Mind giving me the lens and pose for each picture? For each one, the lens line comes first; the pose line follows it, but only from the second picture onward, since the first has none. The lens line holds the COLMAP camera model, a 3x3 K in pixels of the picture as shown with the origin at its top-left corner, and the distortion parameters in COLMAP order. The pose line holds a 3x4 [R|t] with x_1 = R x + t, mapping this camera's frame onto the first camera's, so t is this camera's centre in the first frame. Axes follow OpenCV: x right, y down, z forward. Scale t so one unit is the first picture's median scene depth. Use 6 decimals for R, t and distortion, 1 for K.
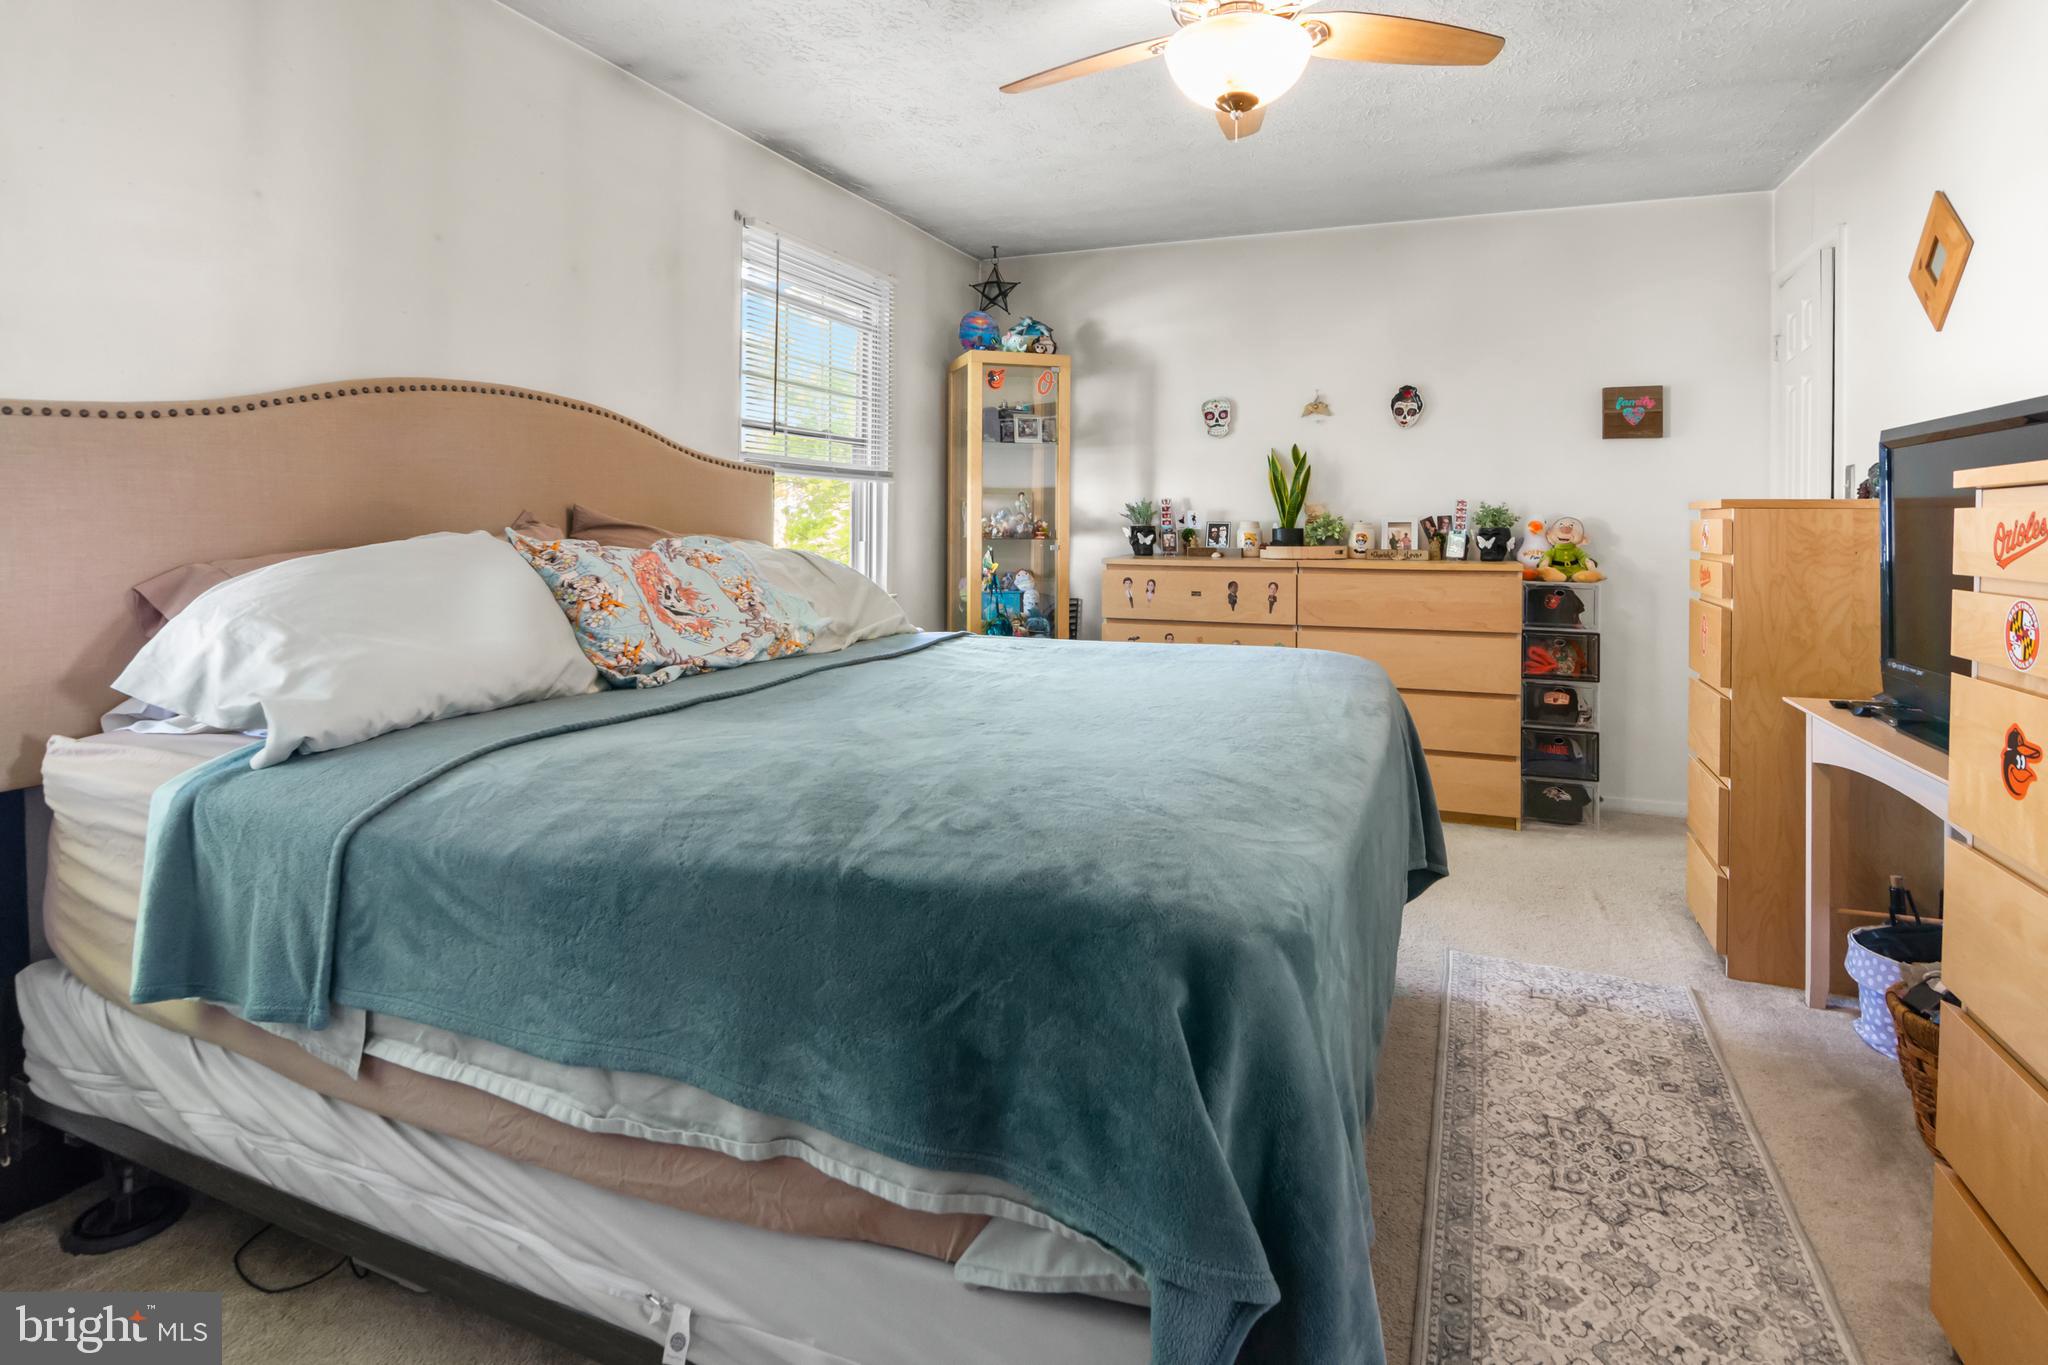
lens RADIAL K [[1022.4, 0, 1023.5], [0, 1022.4, 537.6], [0, 0, 1]] dist [-0.016847, -0.005641]
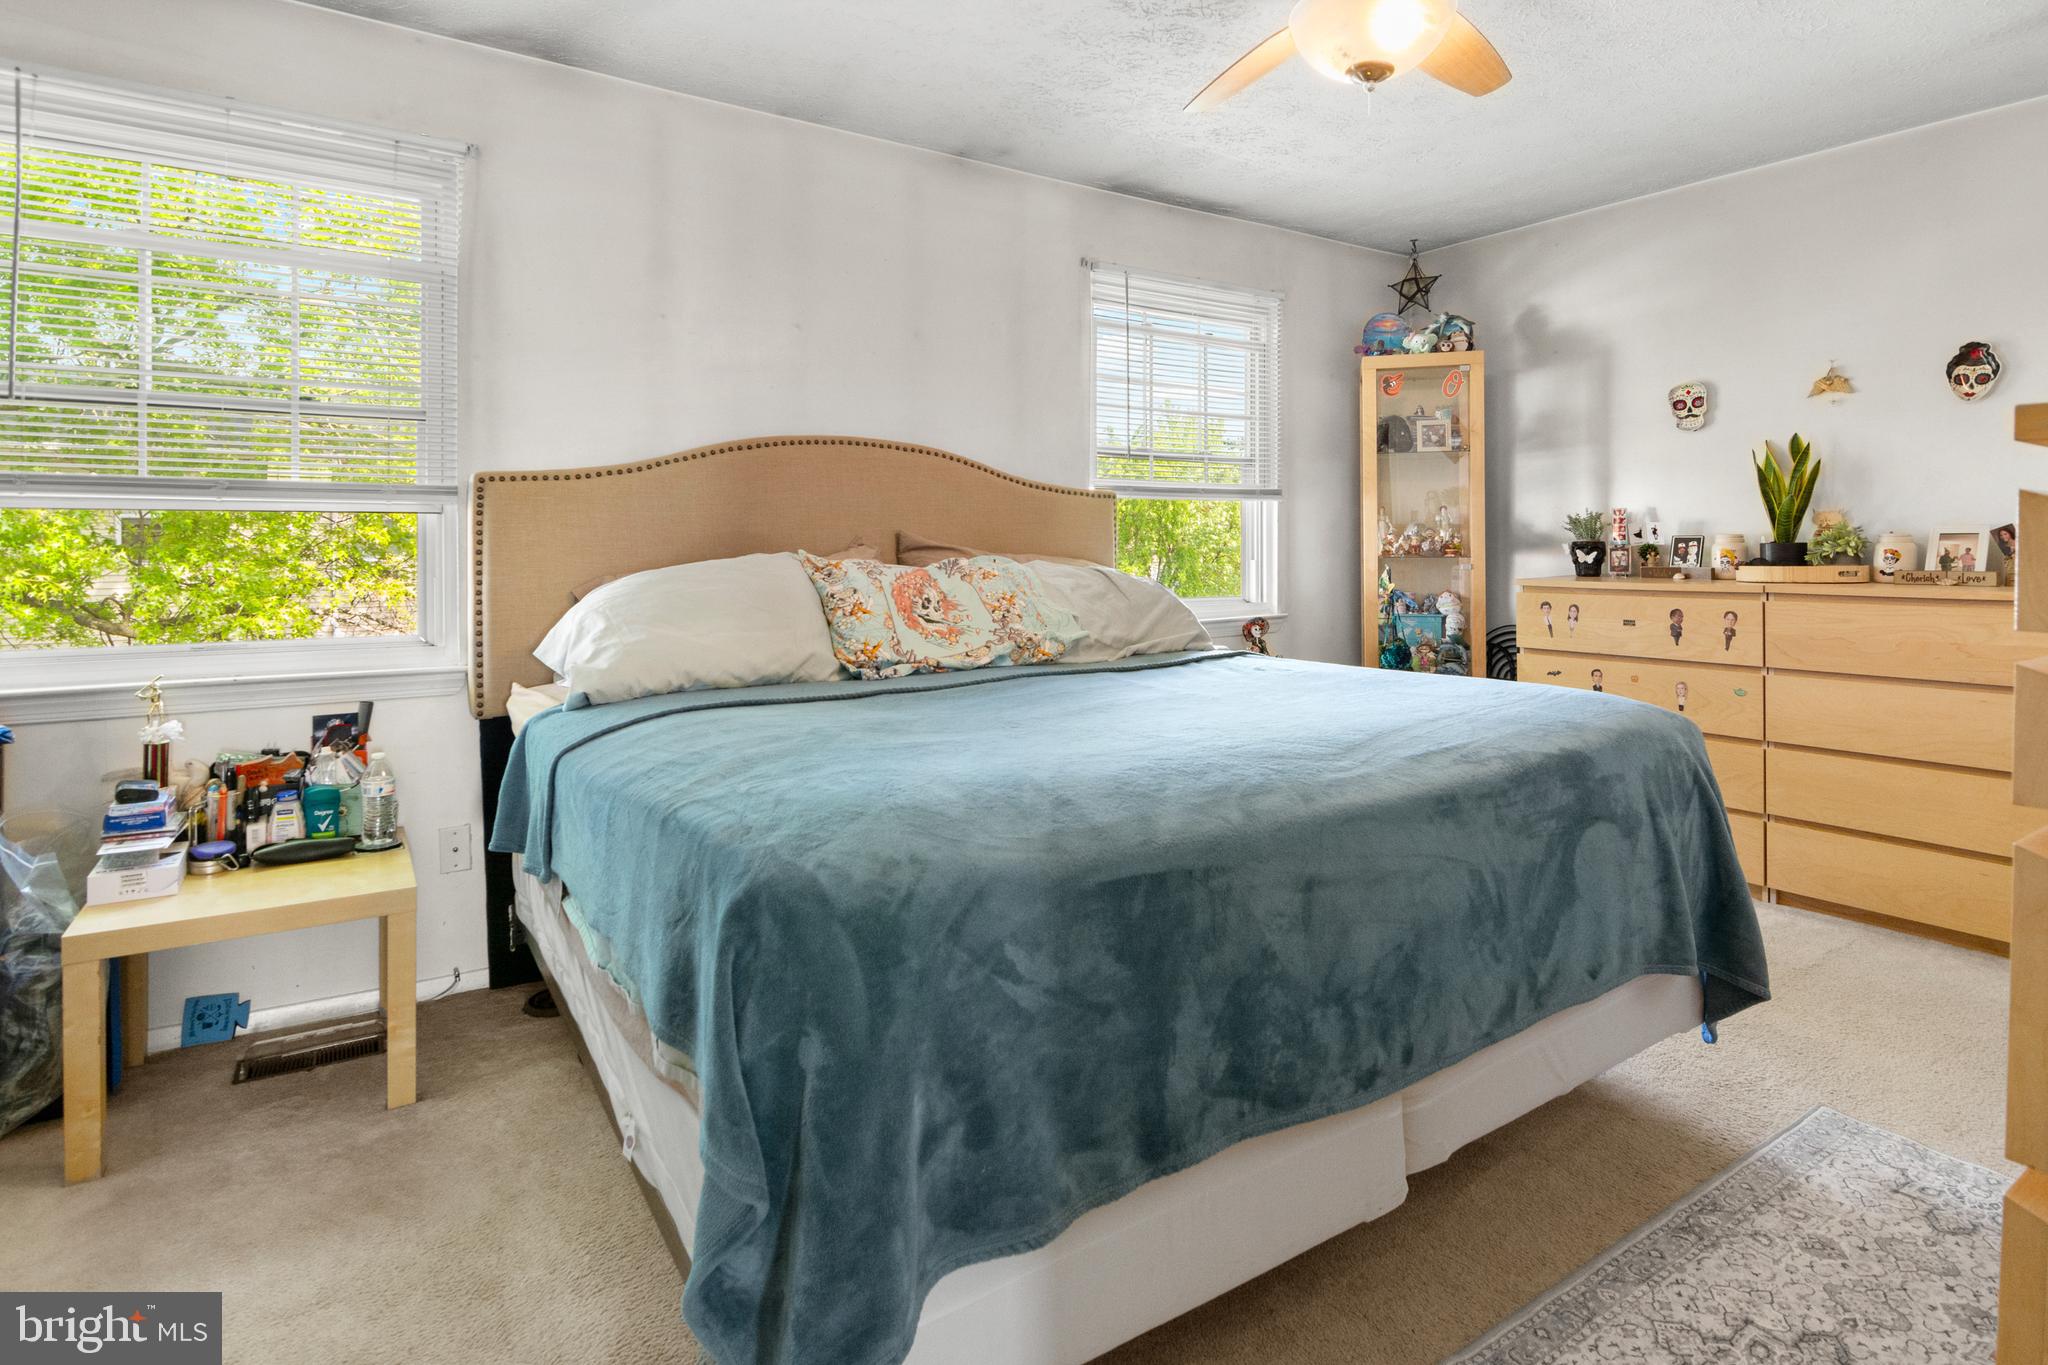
lens RADIAL K [[1041.2, 0, 1025.7], [0, 1041.2, 553.6], [0, 0, 1]] dist [-0.004592, -0.006230]
pose [[0.835013, -0.004137, -0.550215, 0.284697], [0.002843, 0.999991, -0.003204, 0.000071], [0.550223, 0.001111, 0.835017, 0.034925]]
